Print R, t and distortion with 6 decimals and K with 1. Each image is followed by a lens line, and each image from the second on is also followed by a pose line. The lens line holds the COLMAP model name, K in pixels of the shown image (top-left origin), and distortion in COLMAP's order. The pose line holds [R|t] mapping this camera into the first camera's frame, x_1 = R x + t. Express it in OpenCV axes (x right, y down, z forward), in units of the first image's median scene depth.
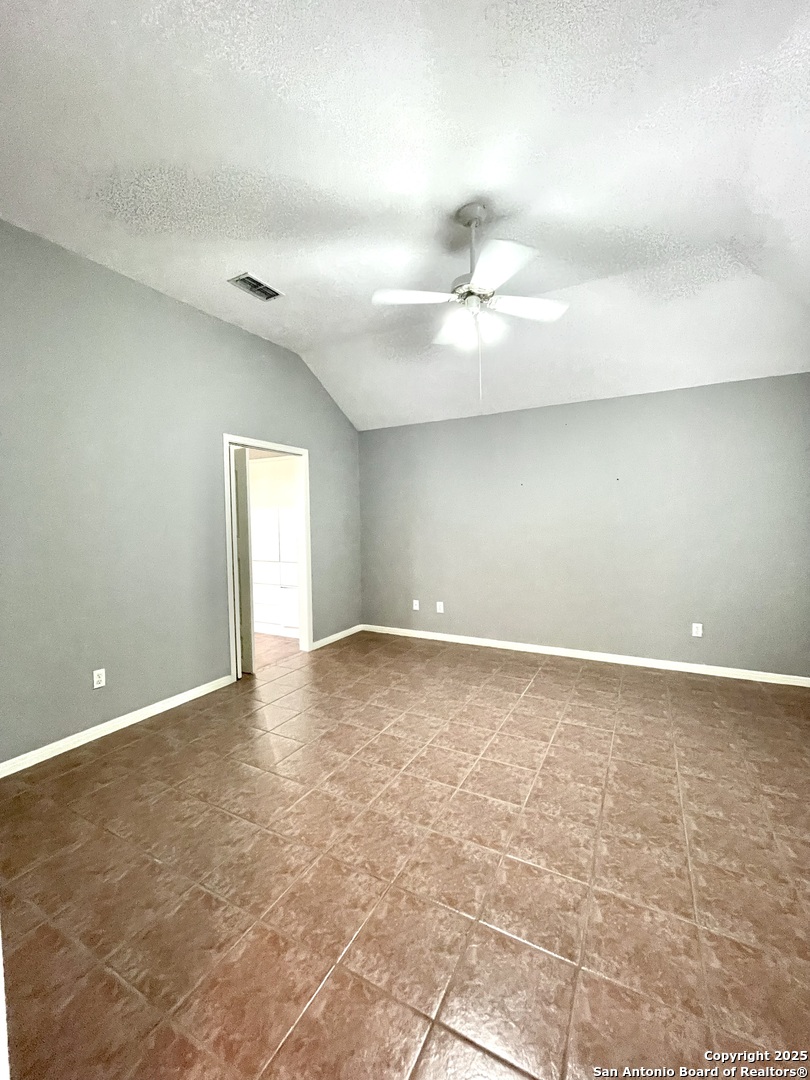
lens RADIAL K [[438.5, 0, 406.1], [0, 438.5, 539.5], [0, 0, 1]] dist [-0.005557, 0.001365]
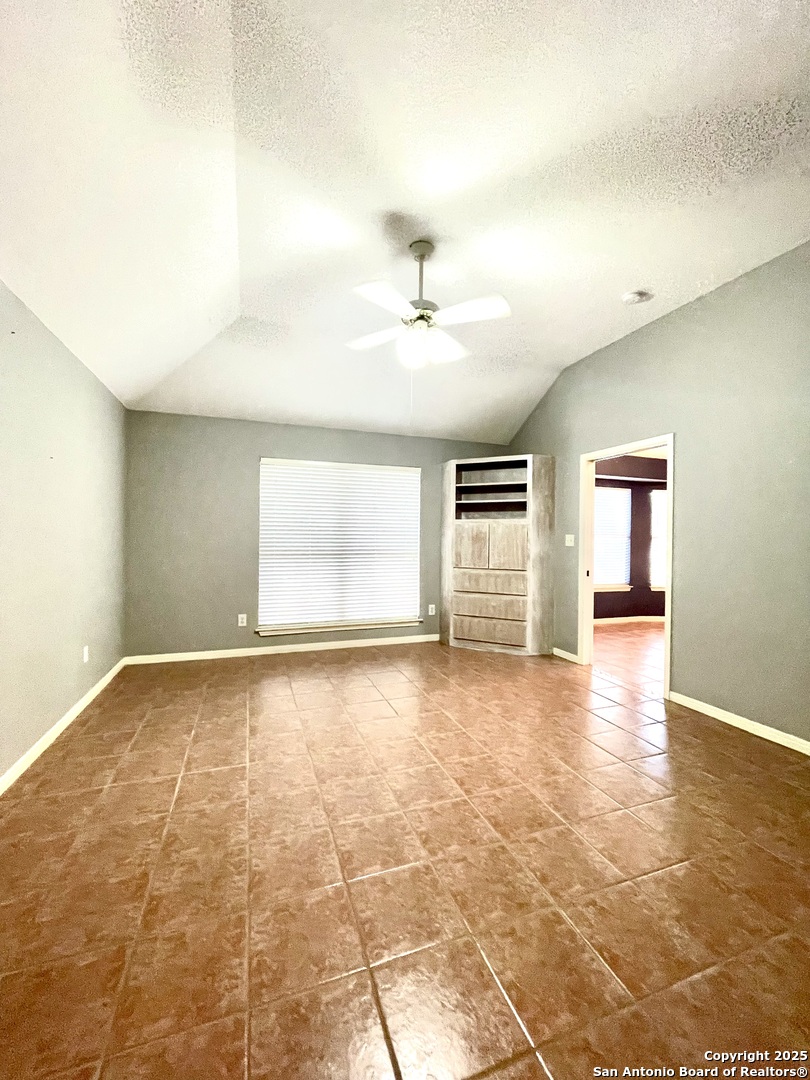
lens RADIAL K [[438.5, 0, 404.4], [0, 438.5, 539.1], [0, 0, 1]] dist [-0.005557, 0.001365]
pose [[-0.742489, 0.001934, 0.669856, -0.494726], [0.035159, 0.998730, 0.036087, -0.035253], [-0.668935, 0.050345, -0.741614, 1.647337]]
